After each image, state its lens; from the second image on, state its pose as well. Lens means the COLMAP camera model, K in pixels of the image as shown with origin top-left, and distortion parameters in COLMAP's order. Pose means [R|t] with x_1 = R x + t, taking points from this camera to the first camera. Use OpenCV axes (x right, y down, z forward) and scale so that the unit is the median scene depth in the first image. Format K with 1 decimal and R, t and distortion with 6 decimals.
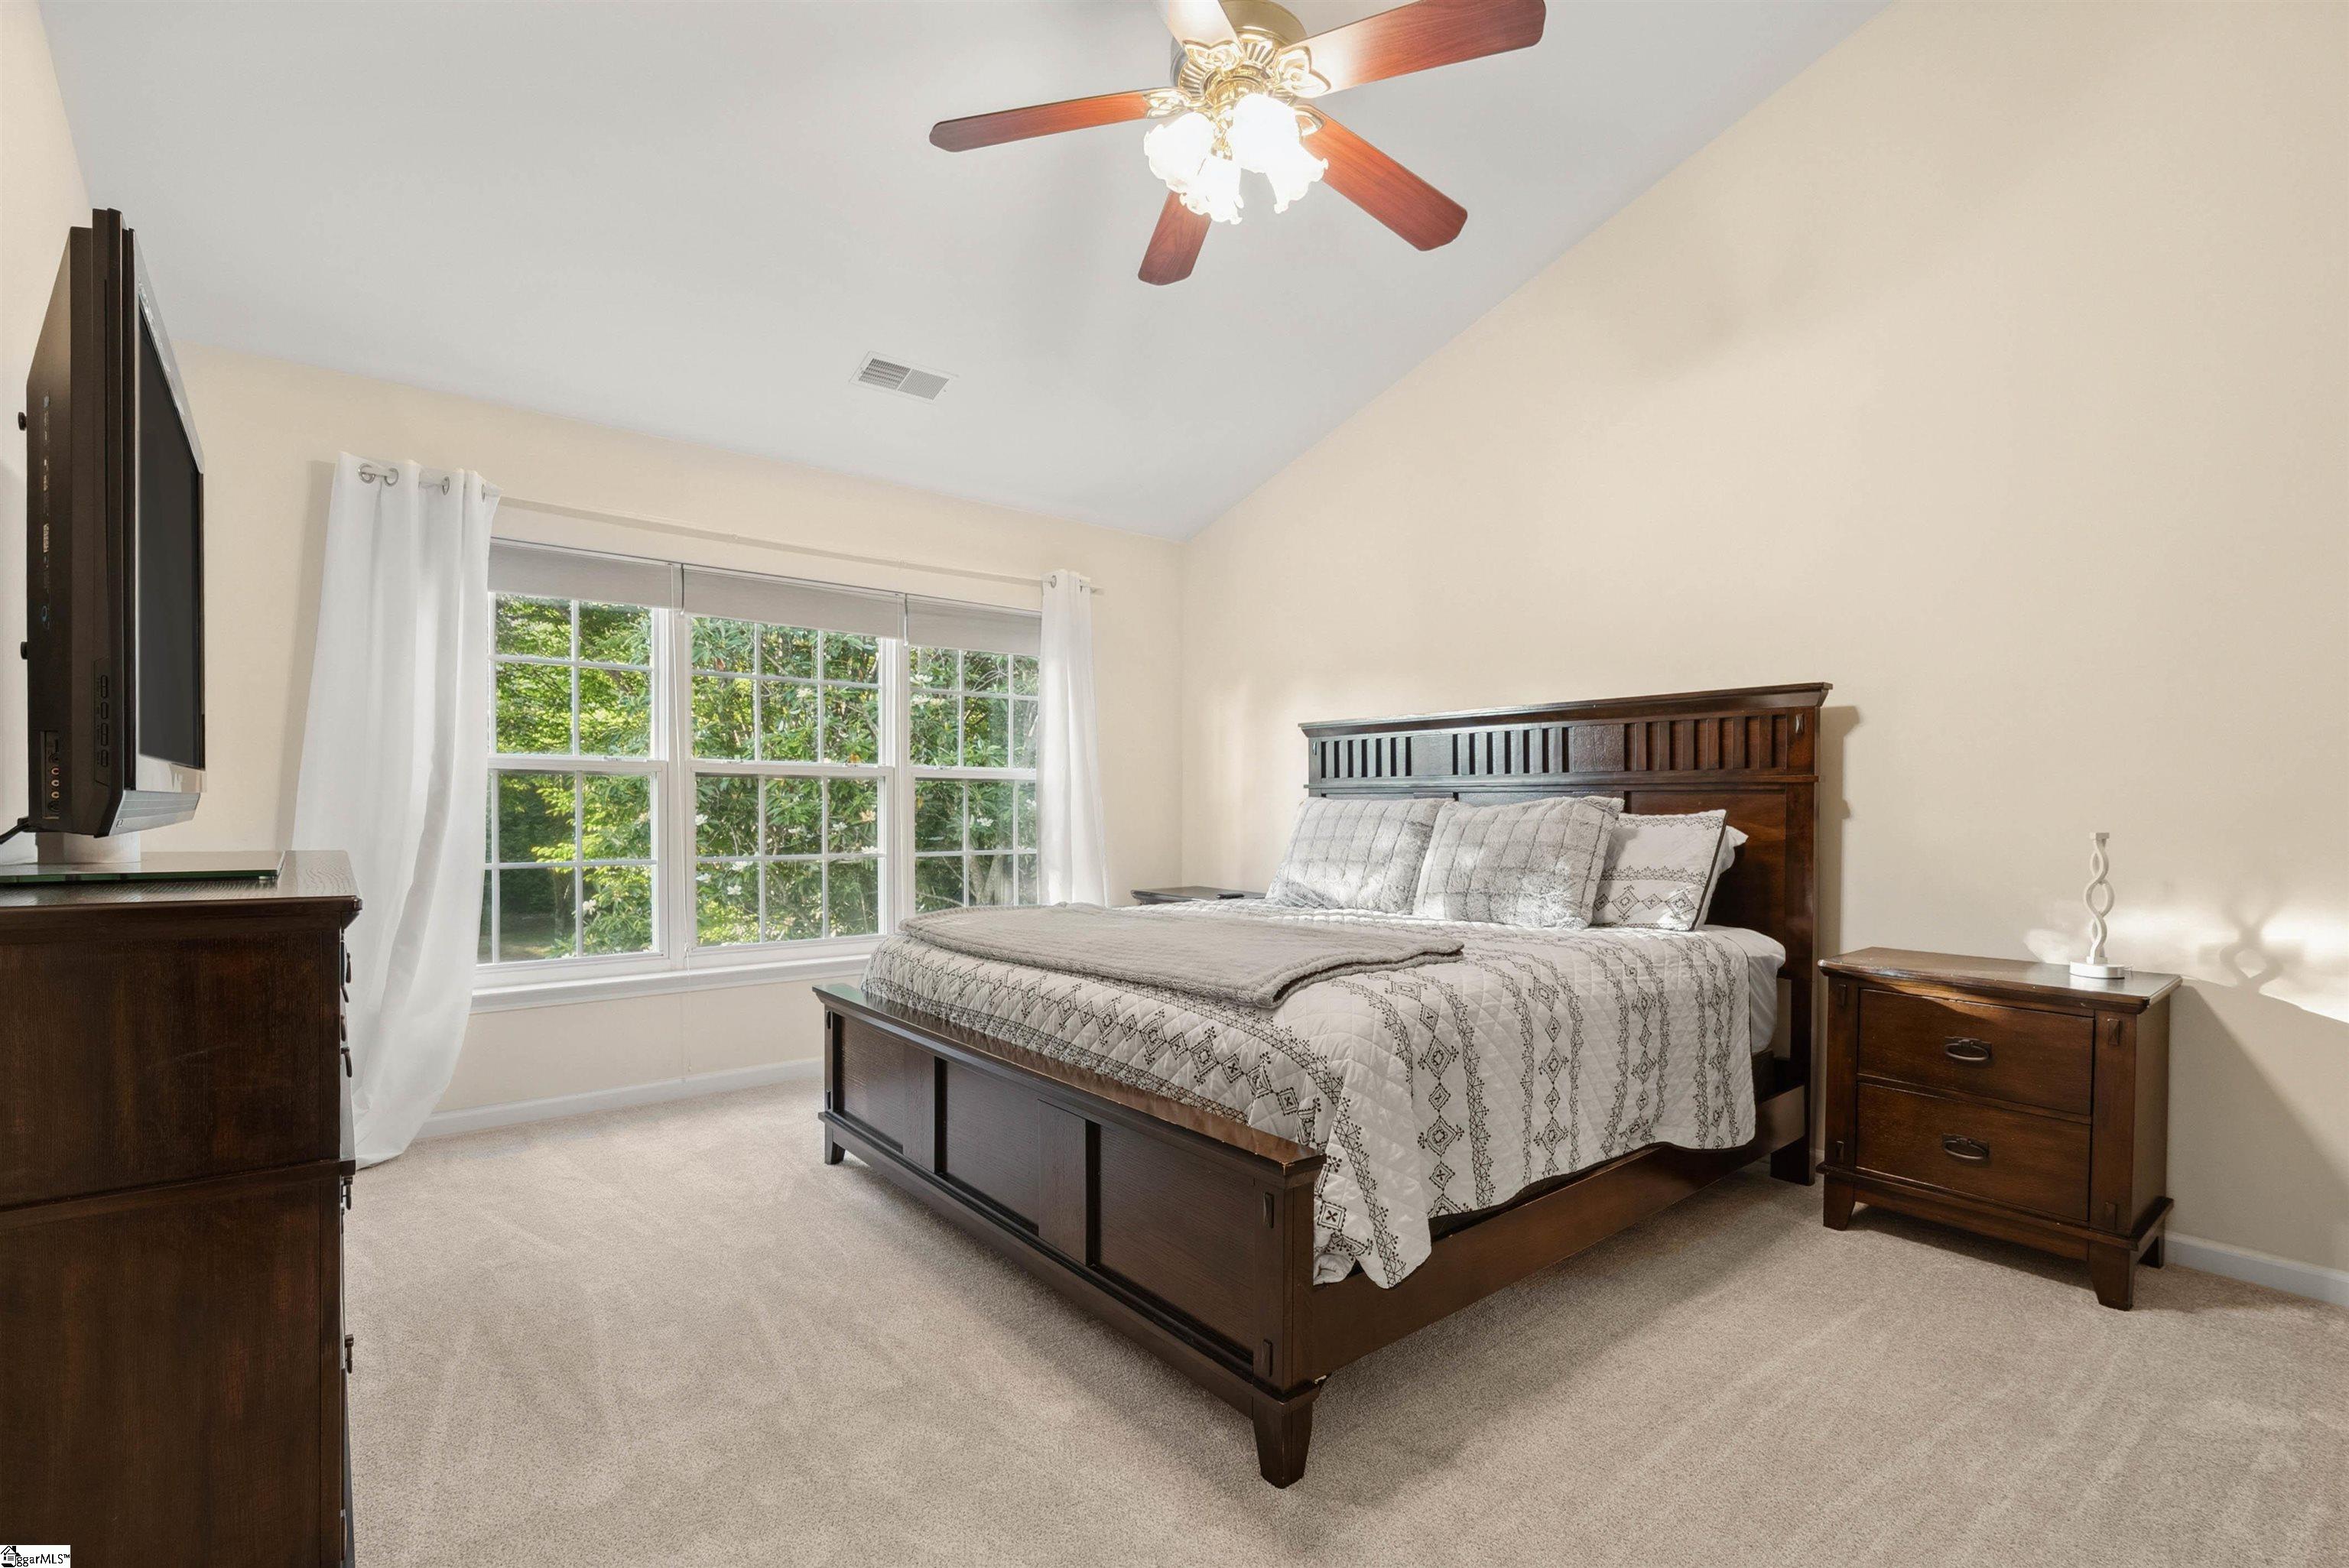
lens RADIAL K [[1070.5, 0, 1174.5], [0, 1070.5, 784.0], [0, 0, 1]] dist [-0.002164, 0.000843]
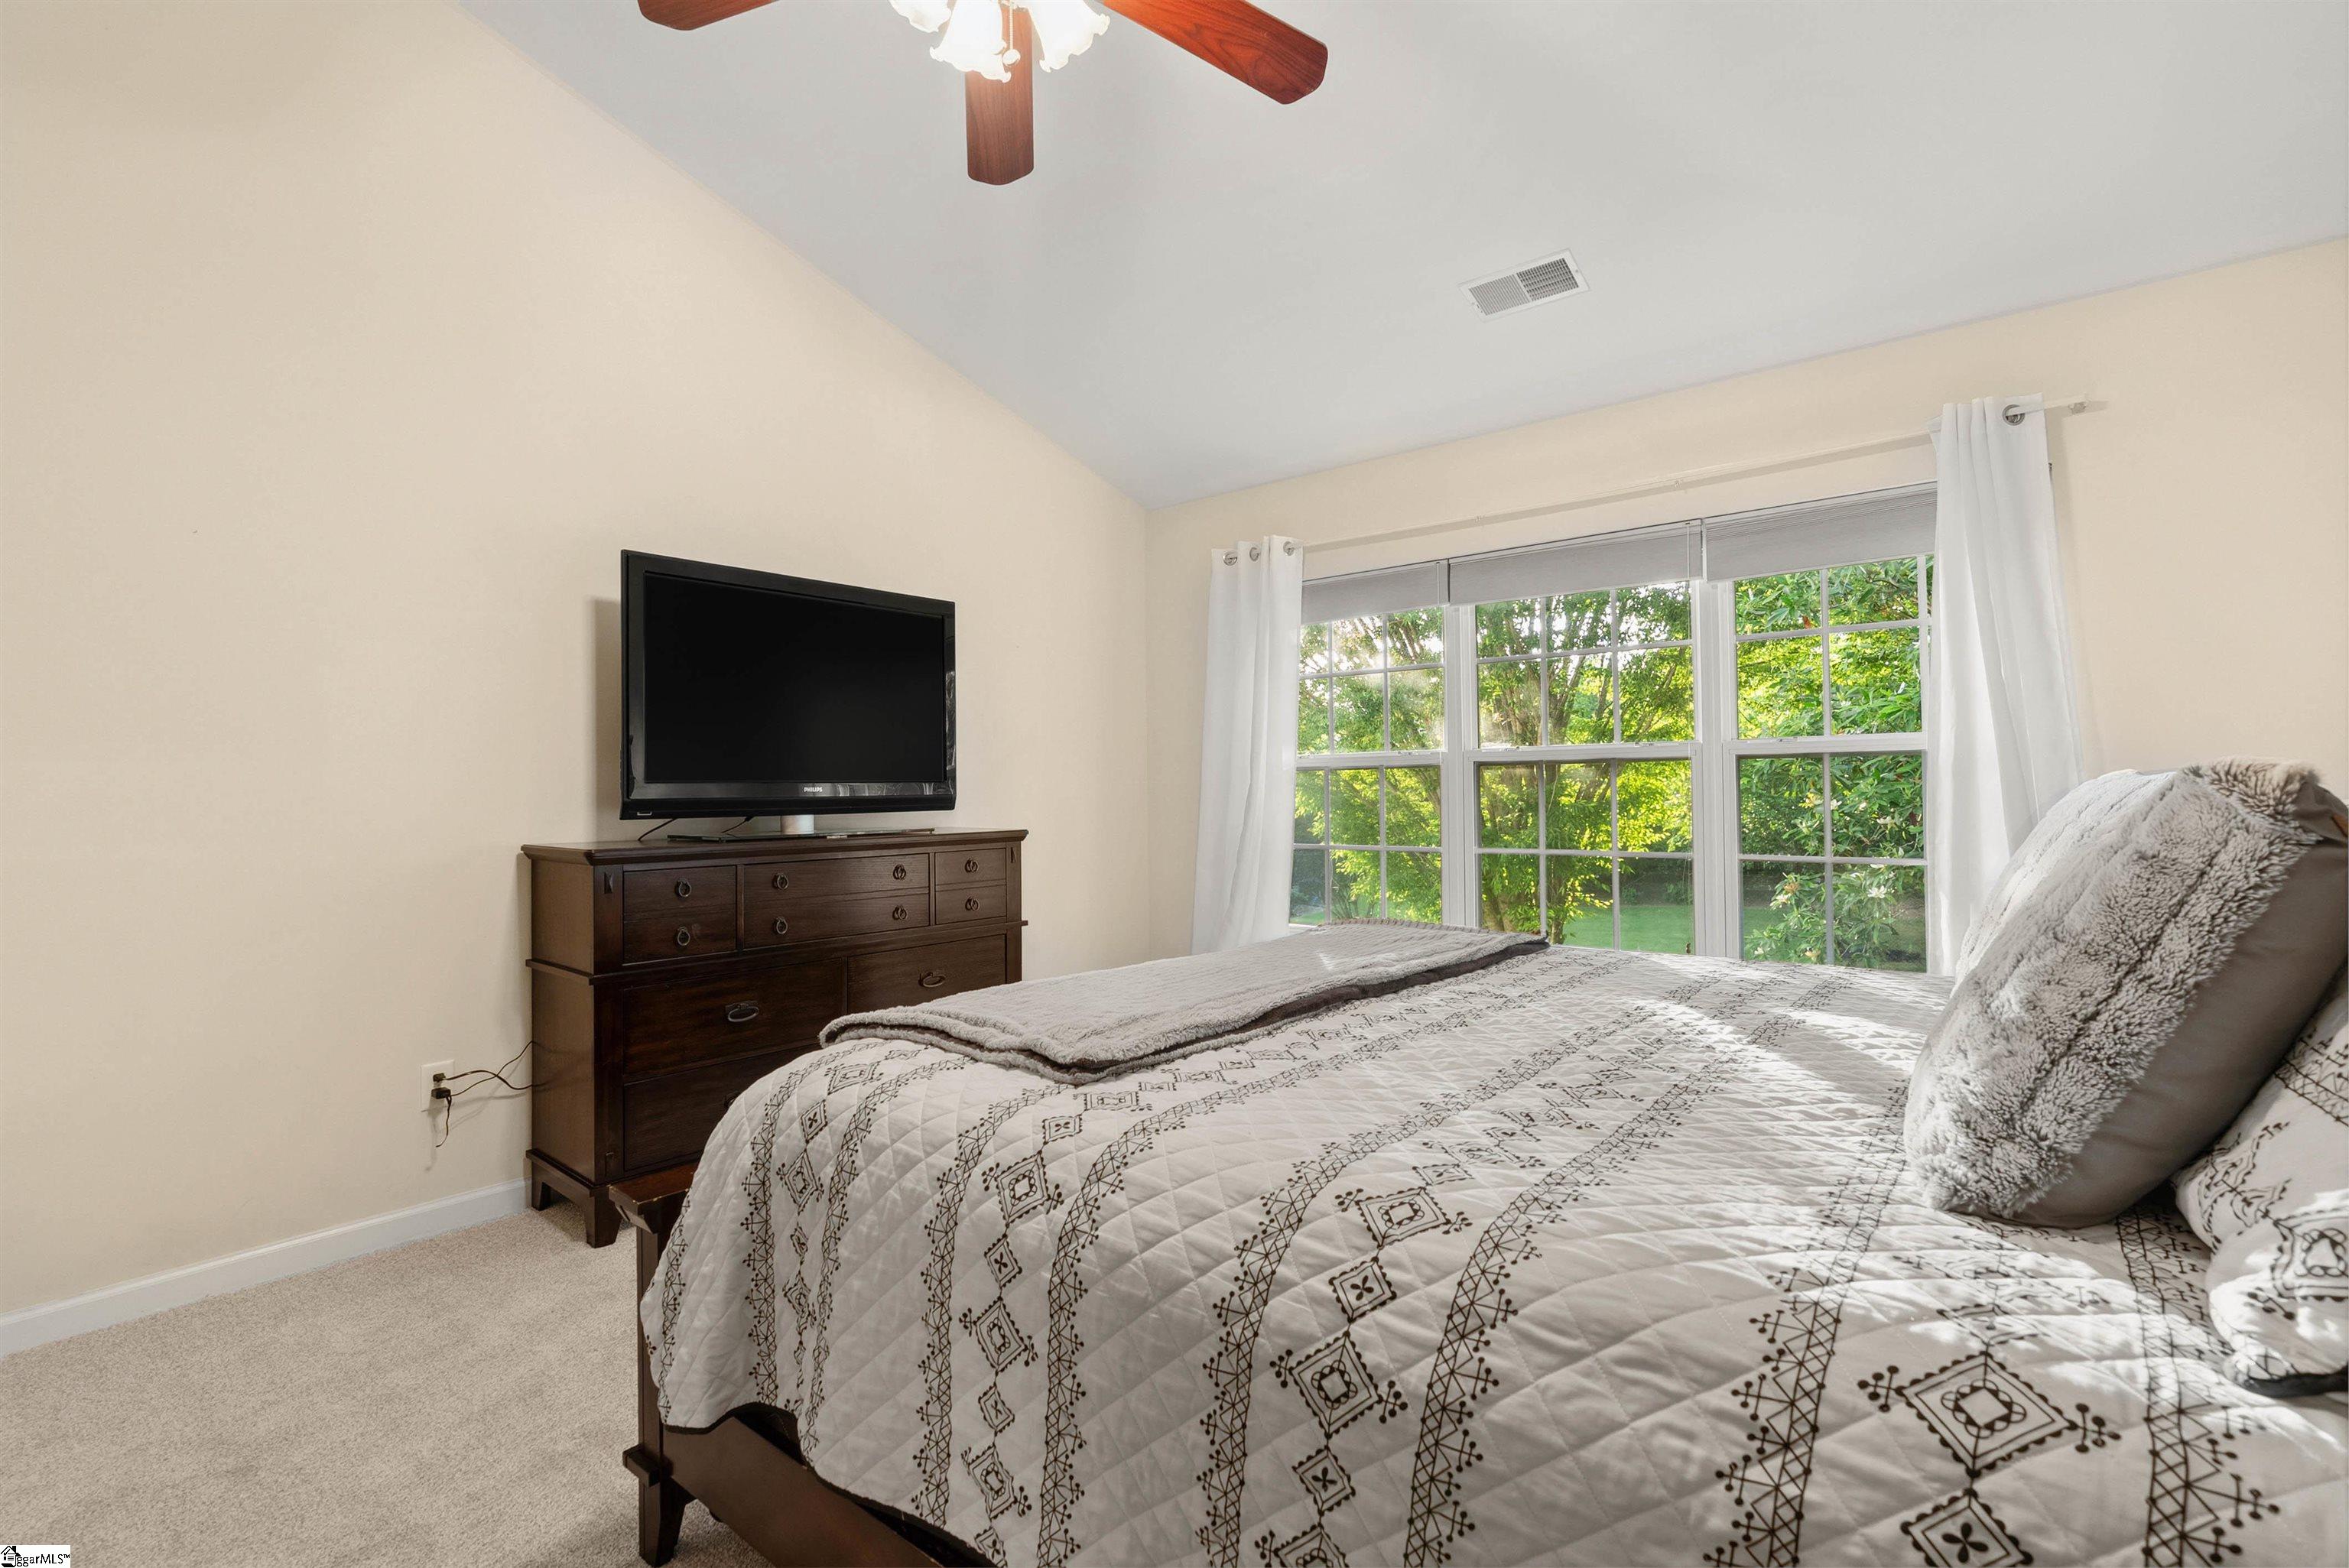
lens RADIAL K [[1070.5, 0, 1174.5], [0, 1070.5, 784.0], [0, 0, 1]] dist [-0.002164, 0.000843]
pose [[0.203505, -0.013189, -0.978985, 0.747750], [0.023252, 0.999692, -0.008635, 0.014578], [0.978798, -0.021006, 0.203750, 0.863992]]
